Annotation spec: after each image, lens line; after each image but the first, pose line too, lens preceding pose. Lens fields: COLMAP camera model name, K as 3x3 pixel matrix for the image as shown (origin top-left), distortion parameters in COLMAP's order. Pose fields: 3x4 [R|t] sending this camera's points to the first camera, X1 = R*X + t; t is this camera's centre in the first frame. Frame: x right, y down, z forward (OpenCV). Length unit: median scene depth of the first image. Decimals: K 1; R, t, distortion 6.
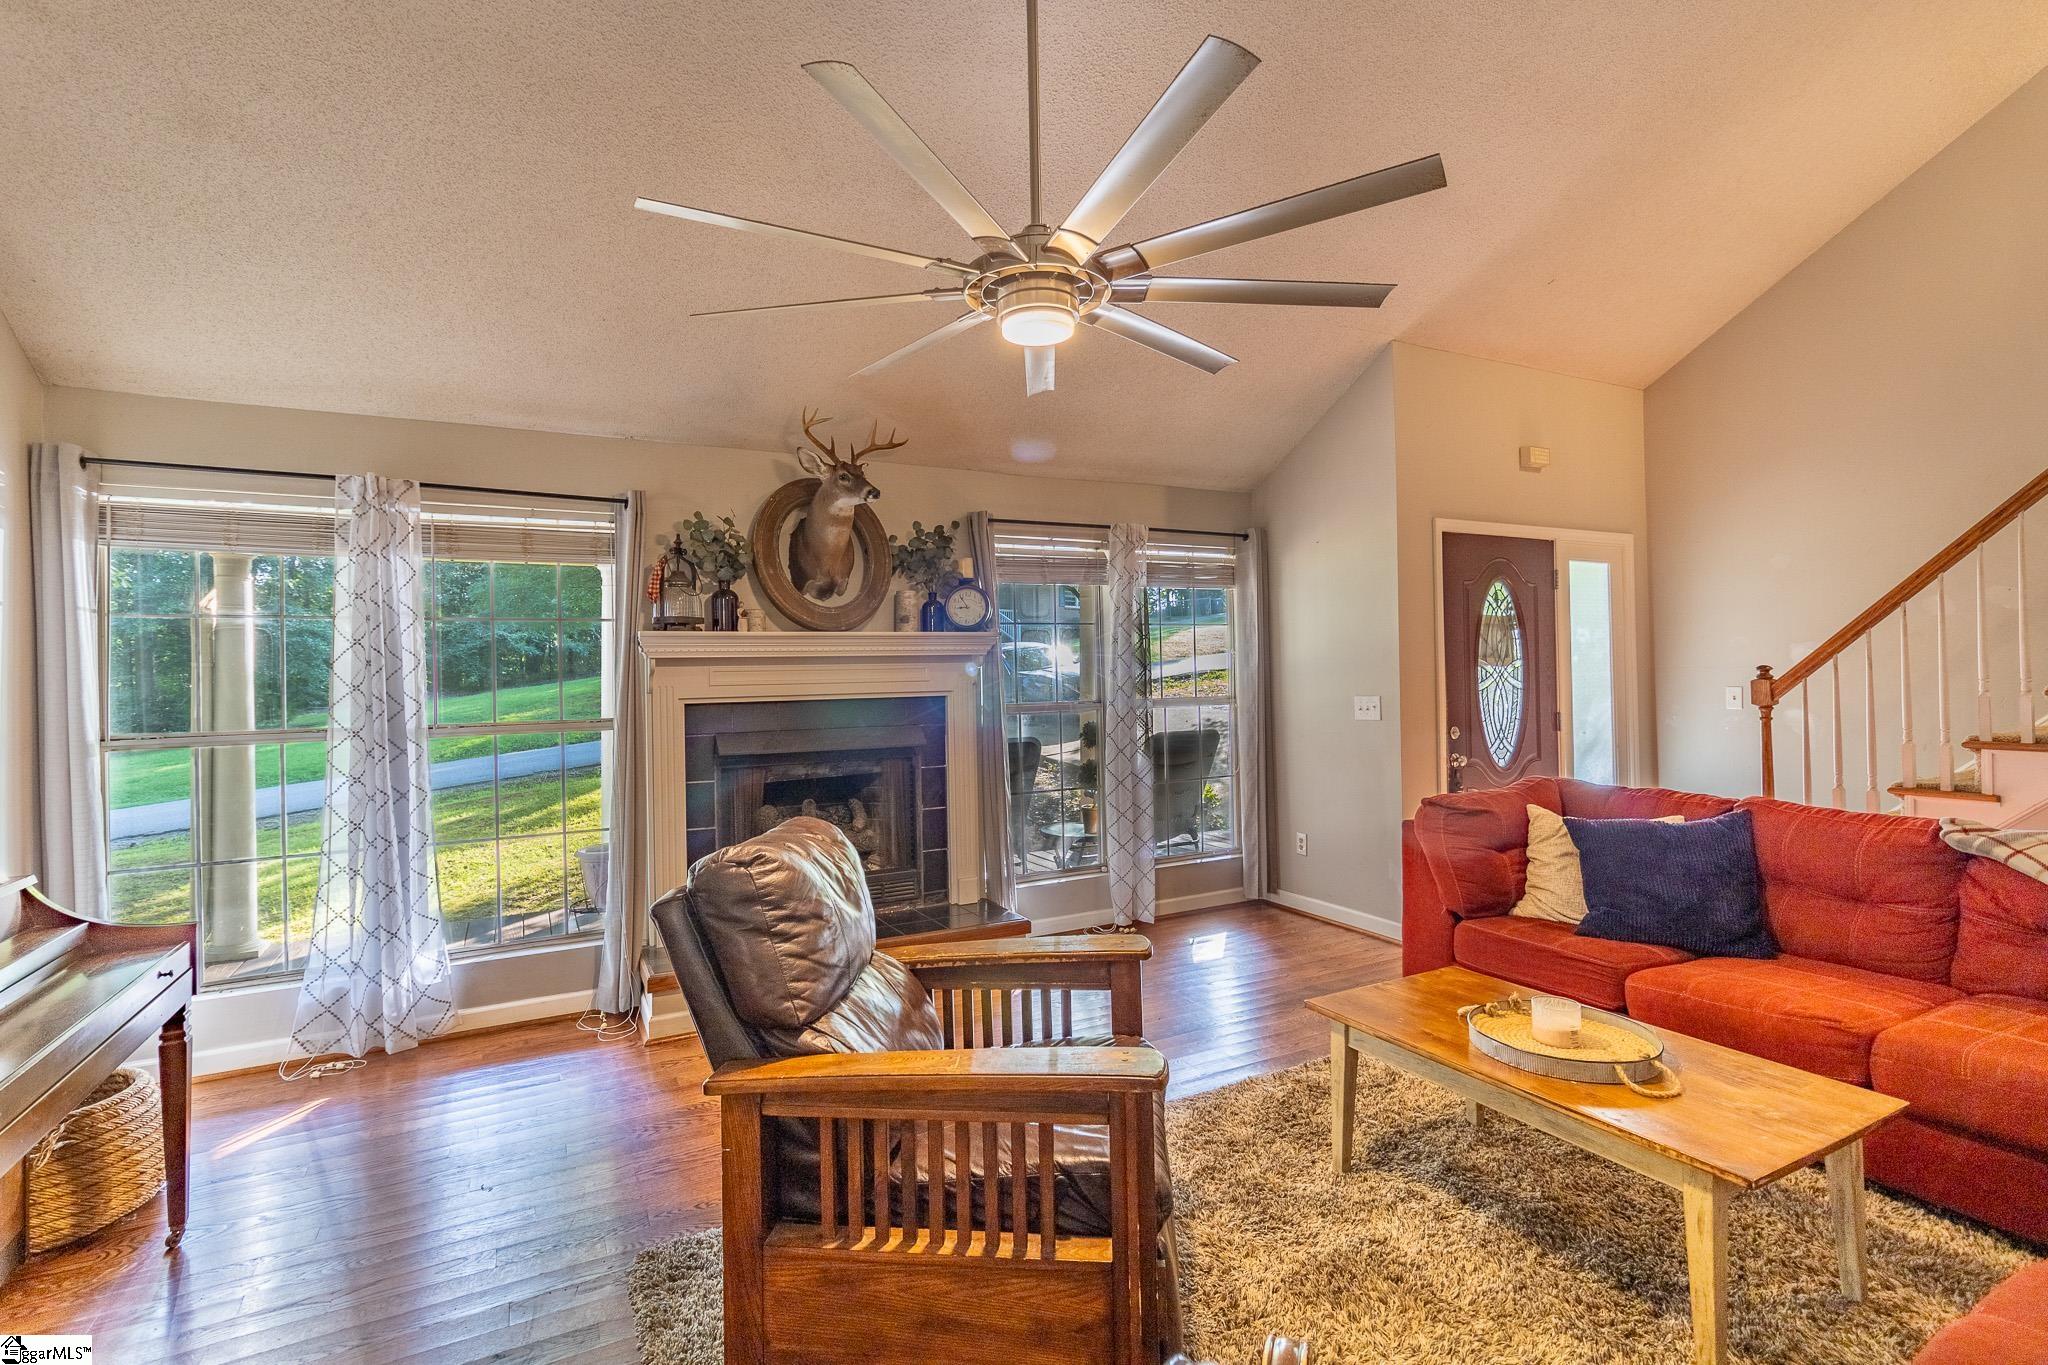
lens RADIAL K [[947.3, 0, 1024.9], [0, 947.3, 670.0], [0, 0, 1]] dist [0.000842, 0.001302]
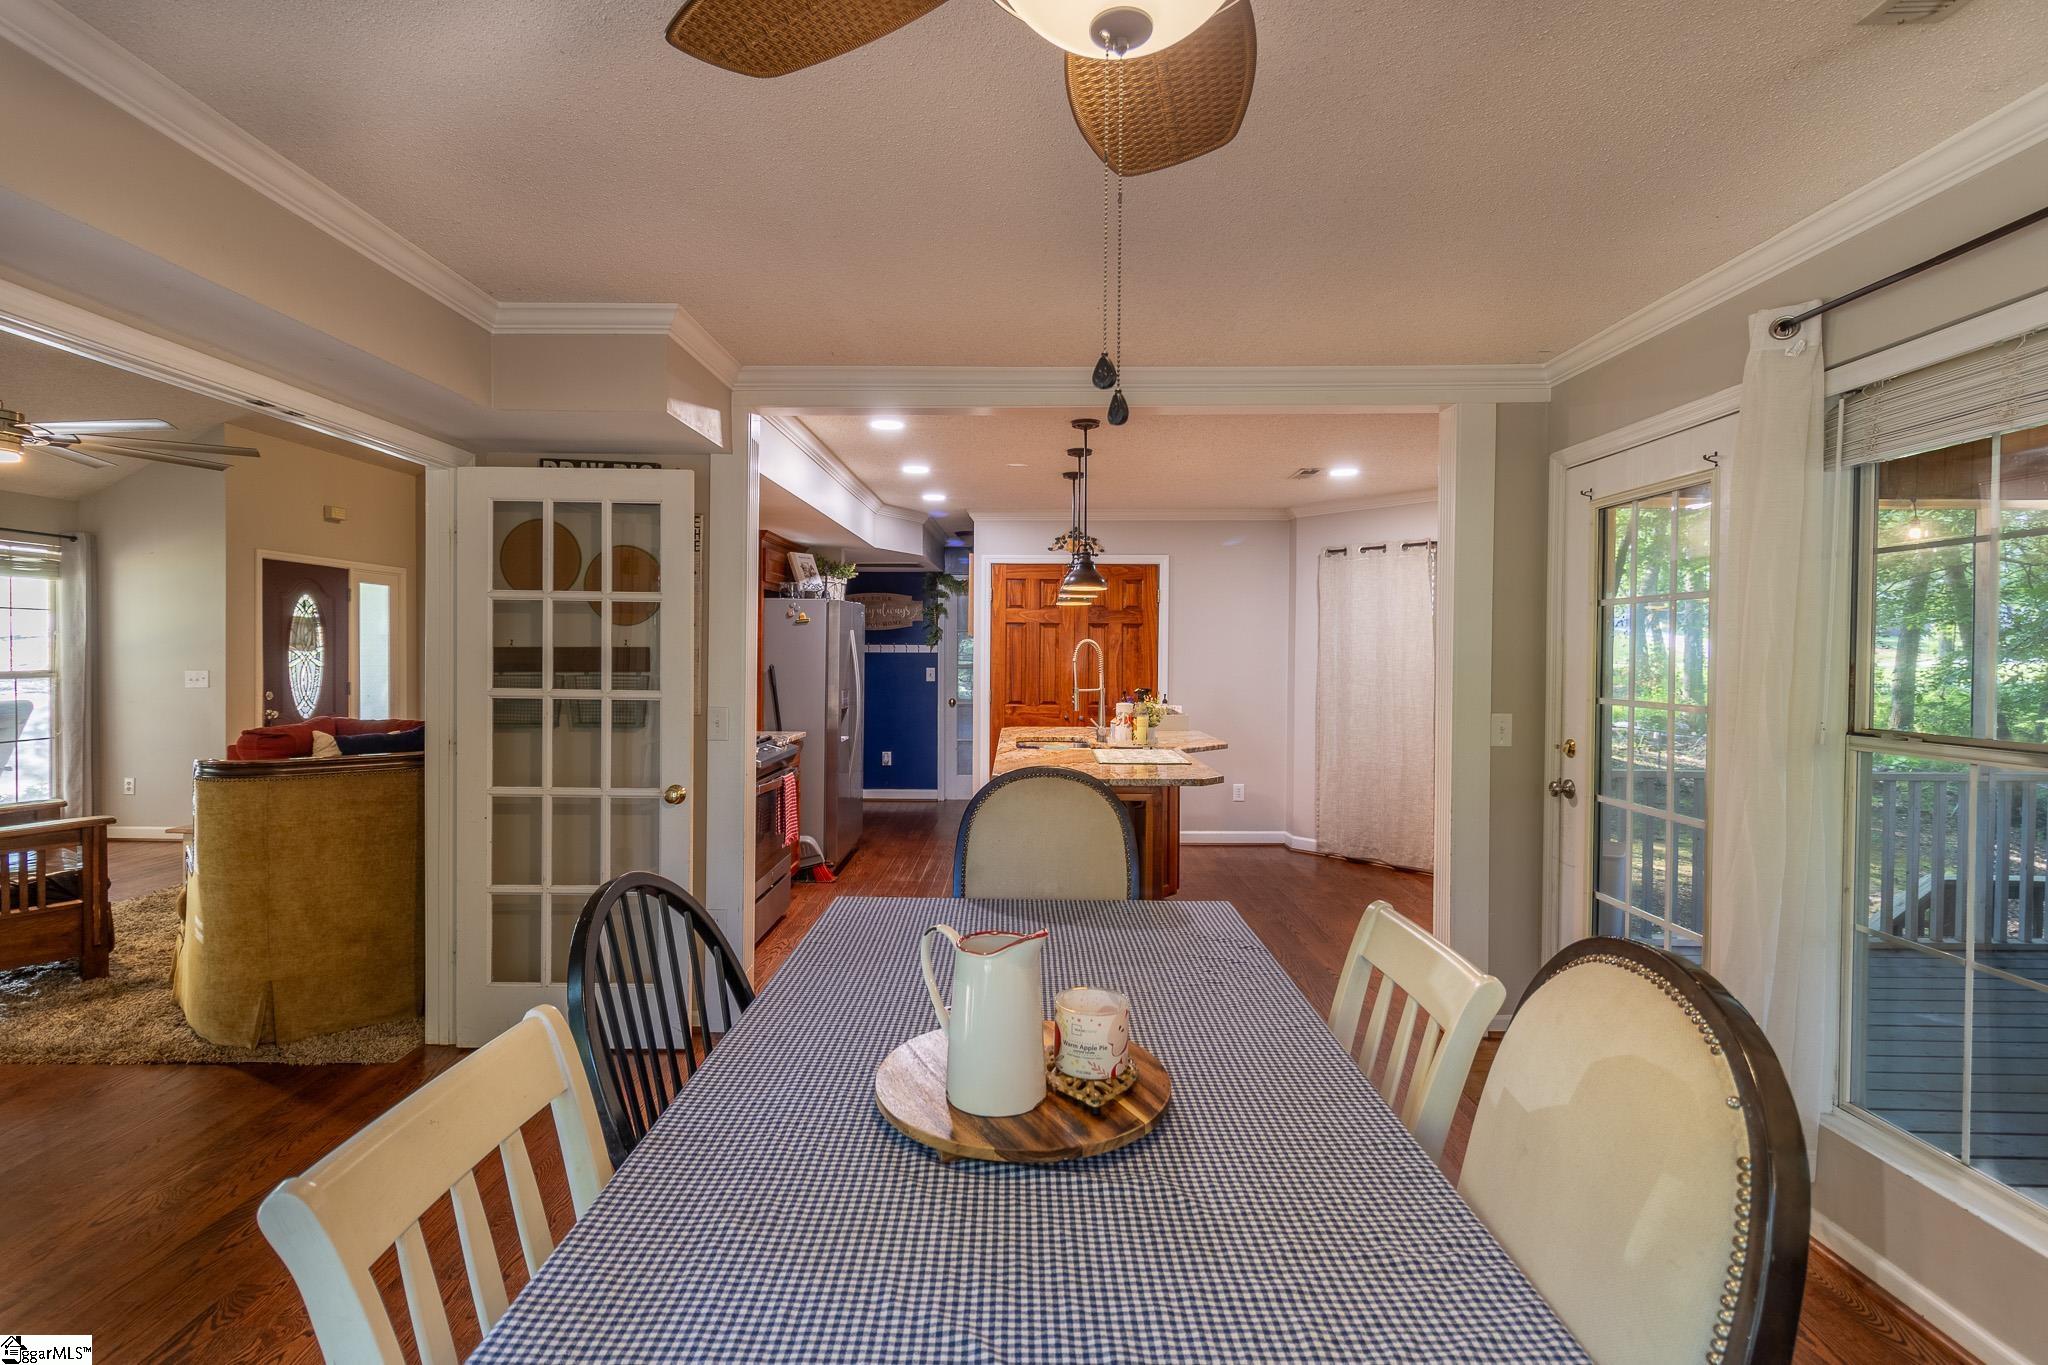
lens RADIAL K [[947.3, 0, 1015.2], [0, 947.3, 673.2], [0, 0, 1]] dist [0.000842, 0.001302]
pose [[0.467777, 0.006740, 0.883821, -0.294901], [-0.028534, 0.999565, 0.007480, -0.012404], [-0.883386, -0.028718, 0.467765, -0.684537]]
